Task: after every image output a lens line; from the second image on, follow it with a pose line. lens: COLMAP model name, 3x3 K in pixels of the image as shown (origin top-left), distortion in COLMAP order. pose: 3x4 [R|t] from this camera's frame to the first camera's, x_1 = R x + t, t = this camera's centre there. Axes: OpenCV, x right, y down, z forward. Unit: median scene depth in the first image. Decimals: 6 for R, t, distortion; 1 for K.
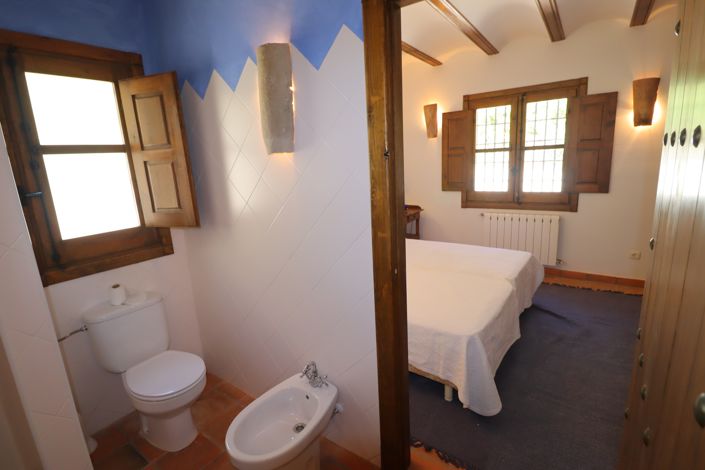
lens RADIAL K [[330.5, 0, 353.6], [0, 330.5, 230.8], [0, 0, 1]] dist [0.001585, -0.015787]
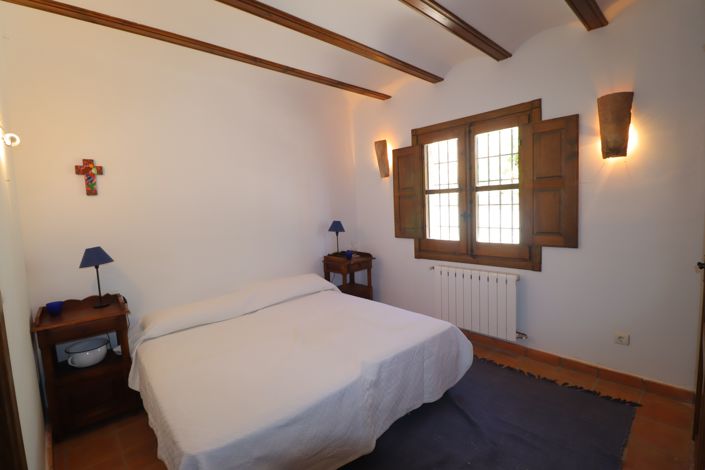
lens RADIAL K [[330.5, 0, 353.6], [0, 330.5, 230.8], [0, 0, 1]] dist [0.001585, -0.015787]
pose [[0.973762, 0.017149, -0.226922, 0.423038], [-0.040342, 0.994372, -0.097965, -0.057063], [0.223965, 0.104549, 0.968973, 0.161374]]
